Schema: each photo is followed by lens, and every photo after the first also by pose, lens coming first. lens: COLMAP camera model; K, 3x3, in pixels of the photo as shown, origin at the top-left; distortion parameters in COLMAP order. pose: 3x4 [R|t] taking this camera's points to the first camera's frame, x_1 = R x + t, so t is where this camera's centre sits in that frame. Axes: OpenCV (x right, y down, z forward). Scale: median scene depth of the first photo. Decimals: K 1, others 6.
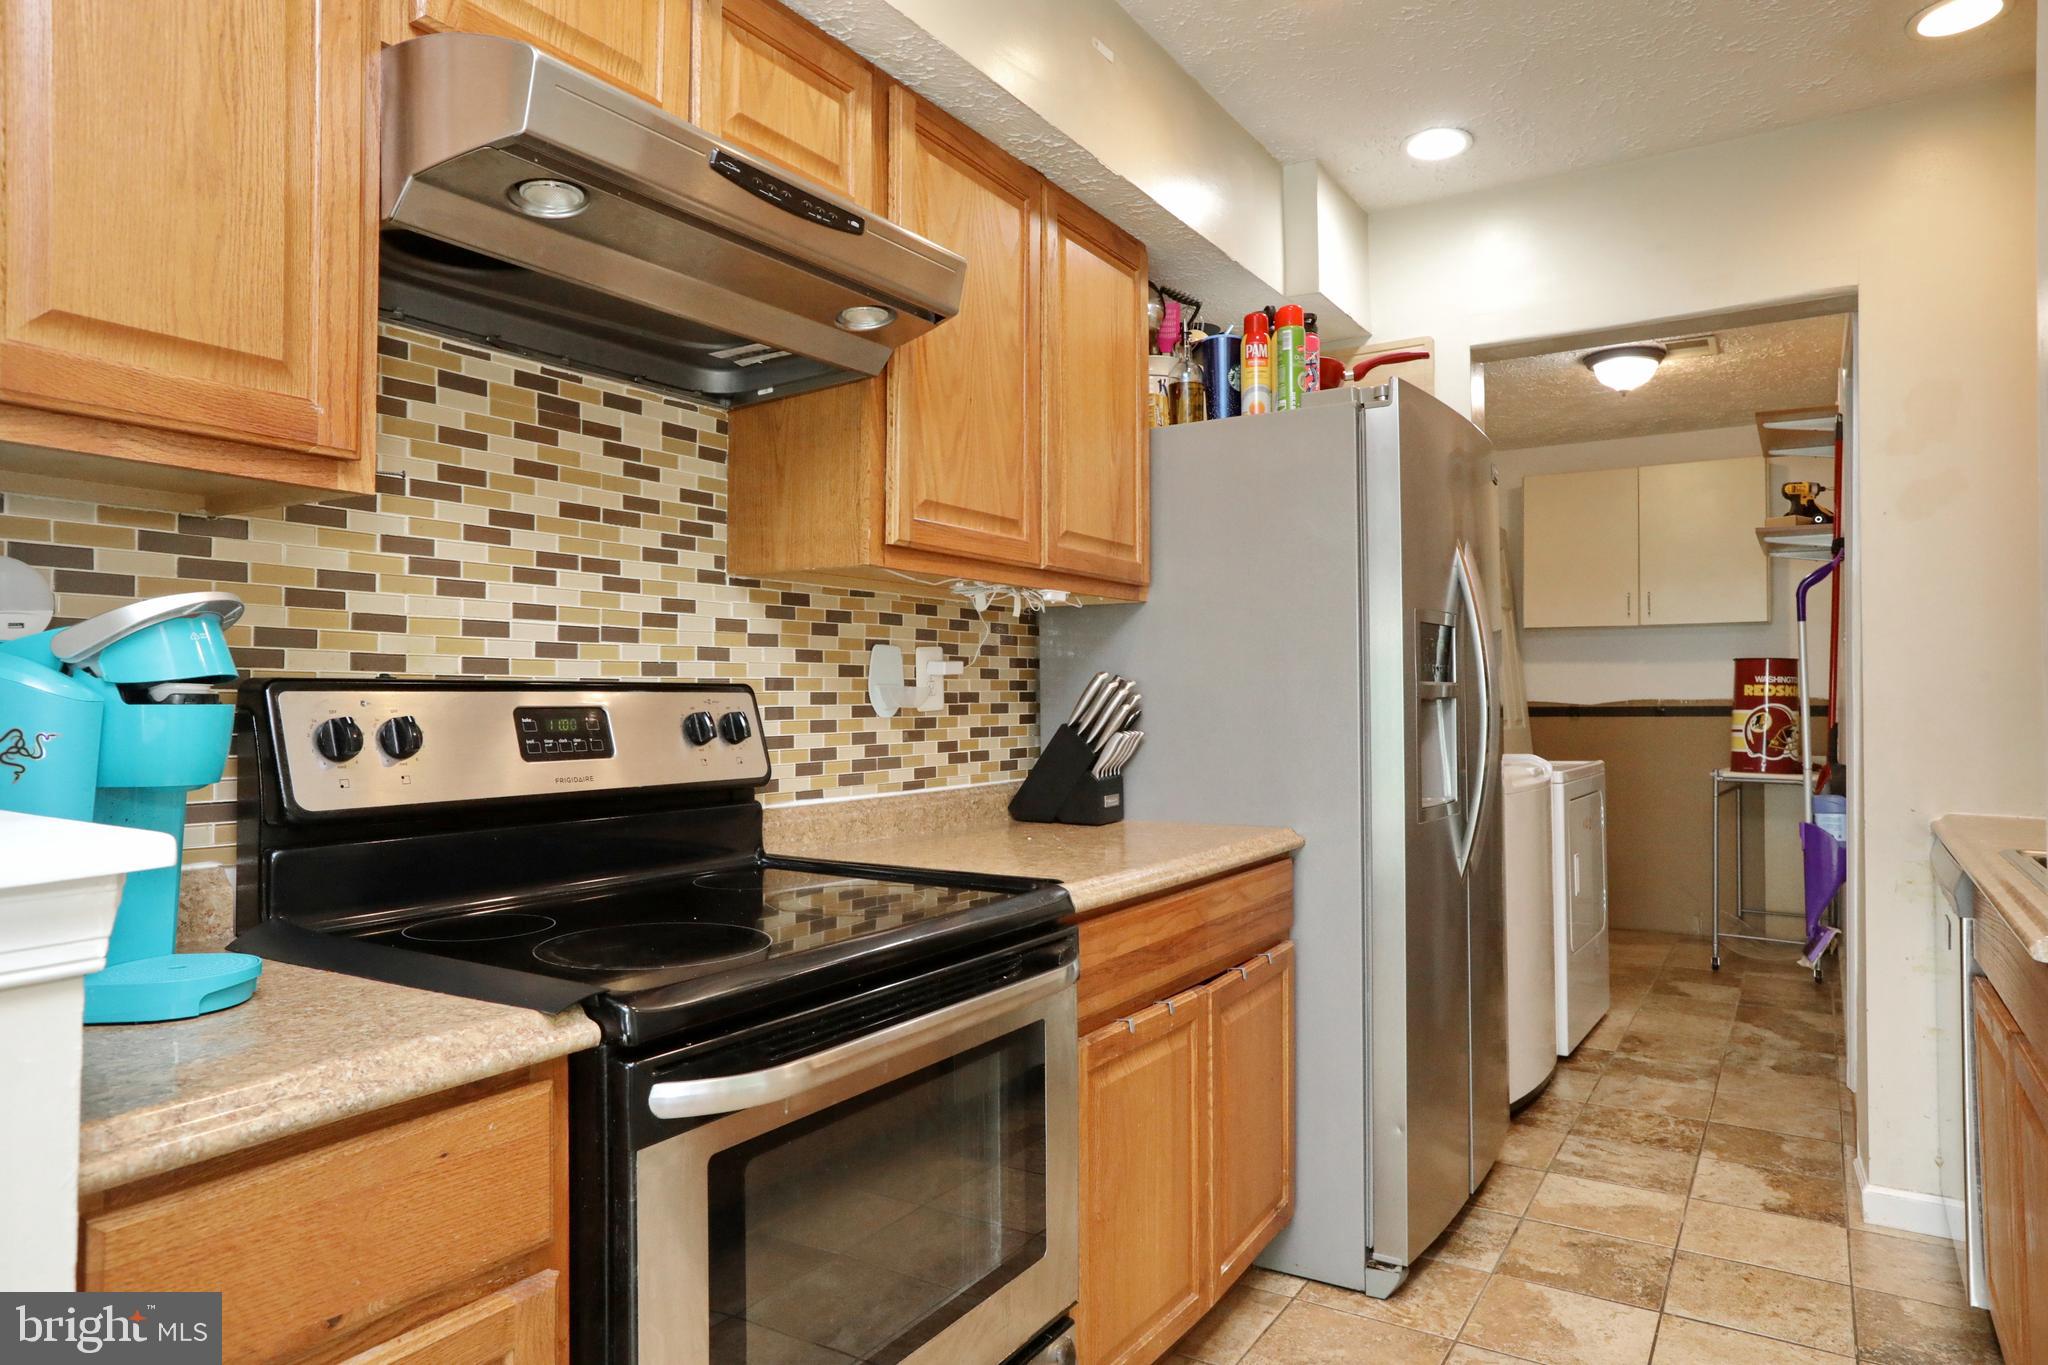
lens RADIAL K [[1243.4, 0, 1028.2], [0, 1243.4, 684.4], [0, 0, 1]] dist [-0.002932, -0.000216]
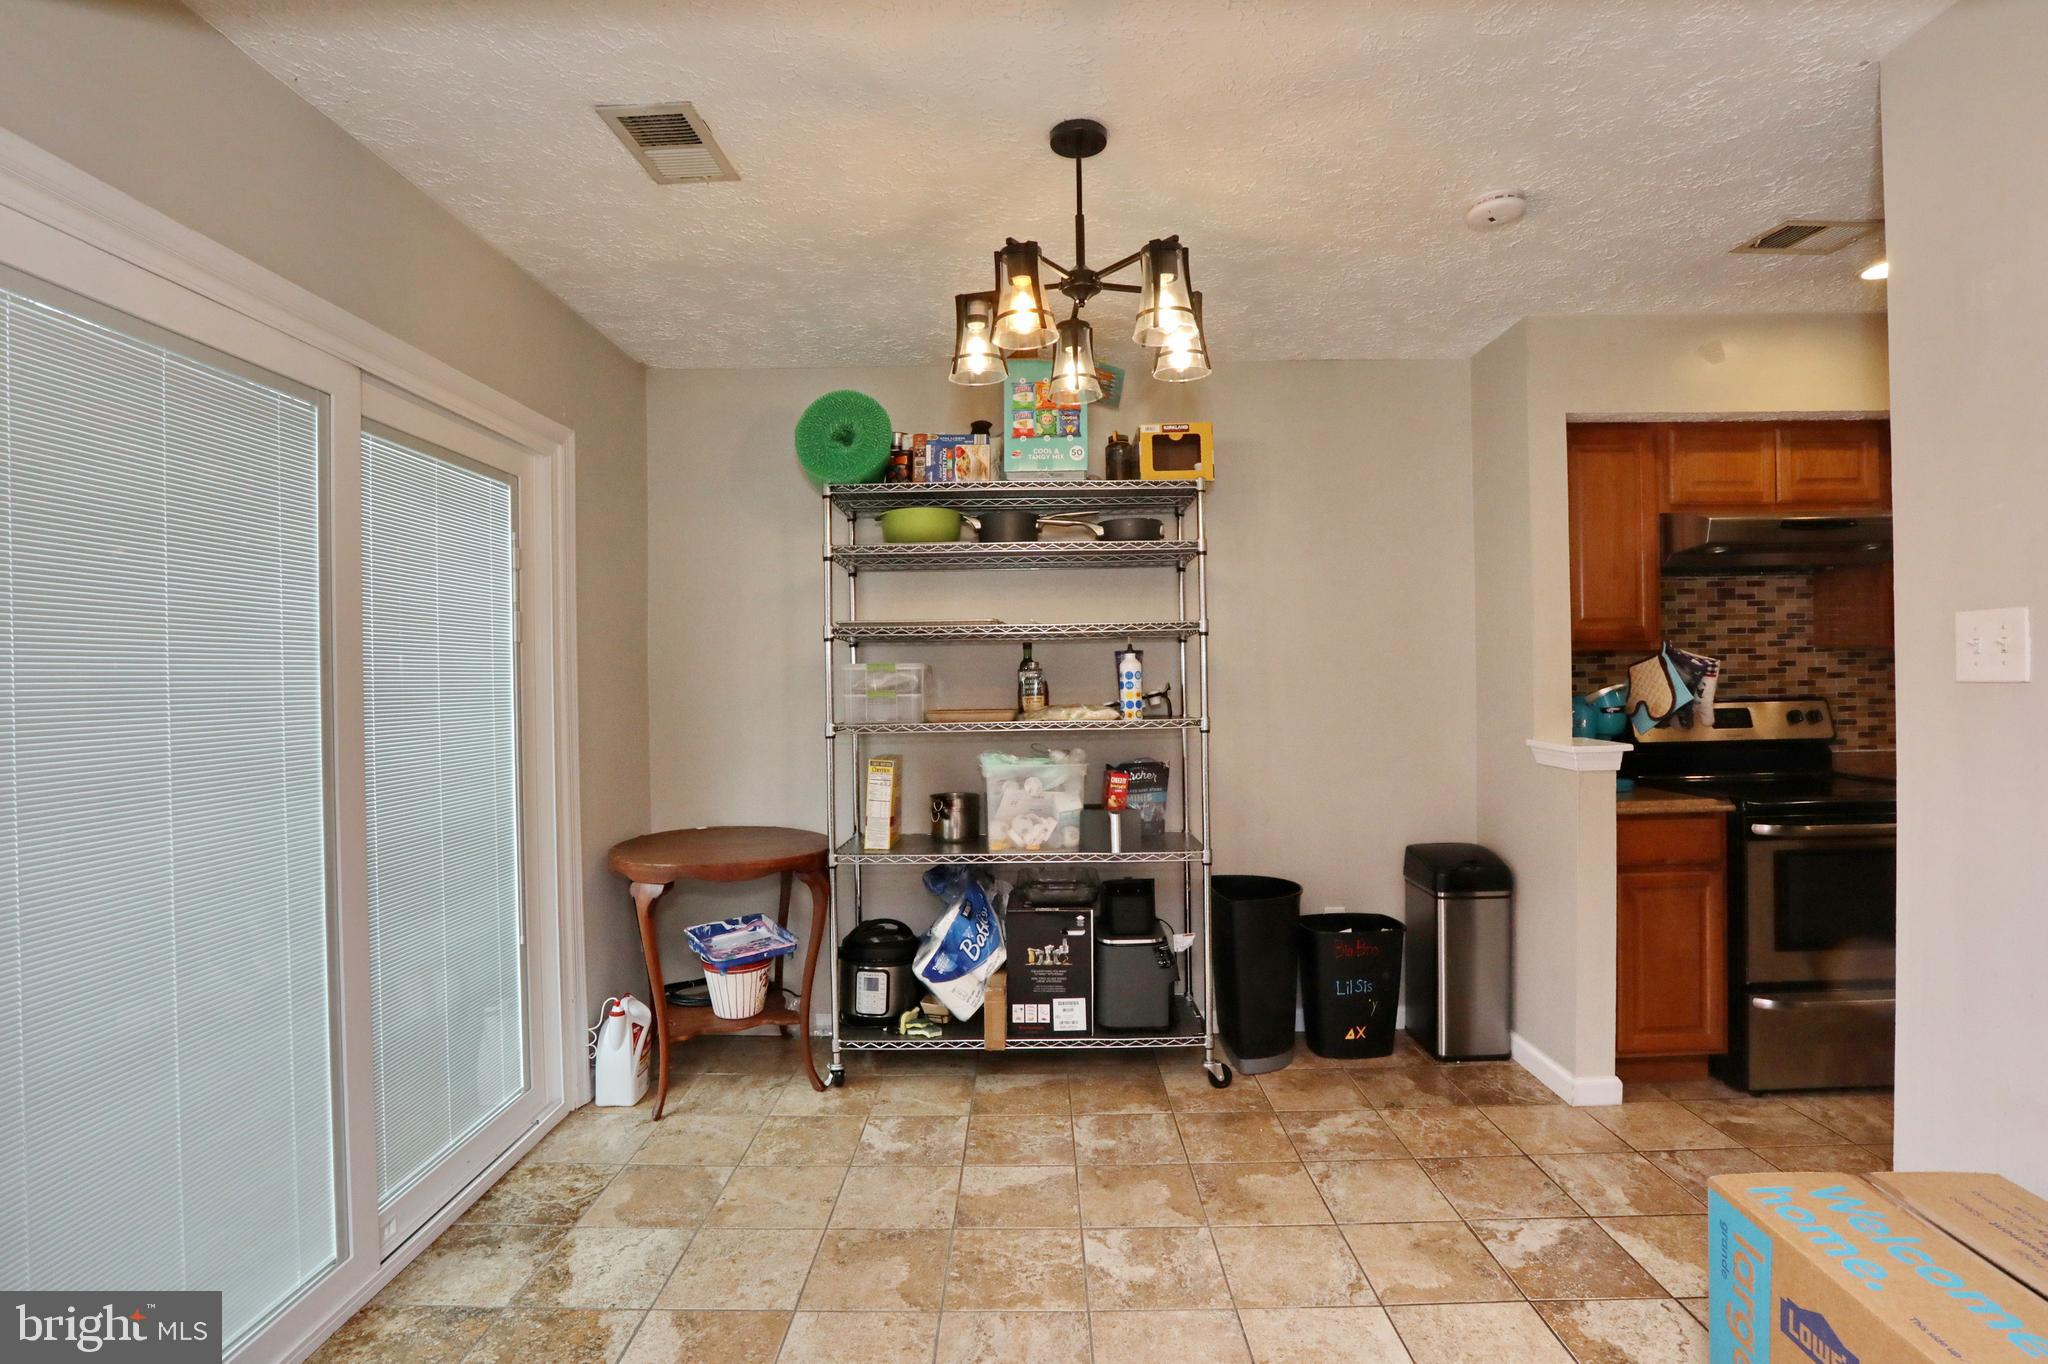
lens RADIAL K [[955.0, 0, 1033.6], [0, 955.0, 687.4], [0, 0, 1]] dist [-0.022560, 0.000393]
pose [[0.520536, -0.005203, -0.853824, 0.509705], [0.031064, 0.999435, 0.012847, -0.087765], [0.853275, -0.033210, 0.520403, -1.171792]]
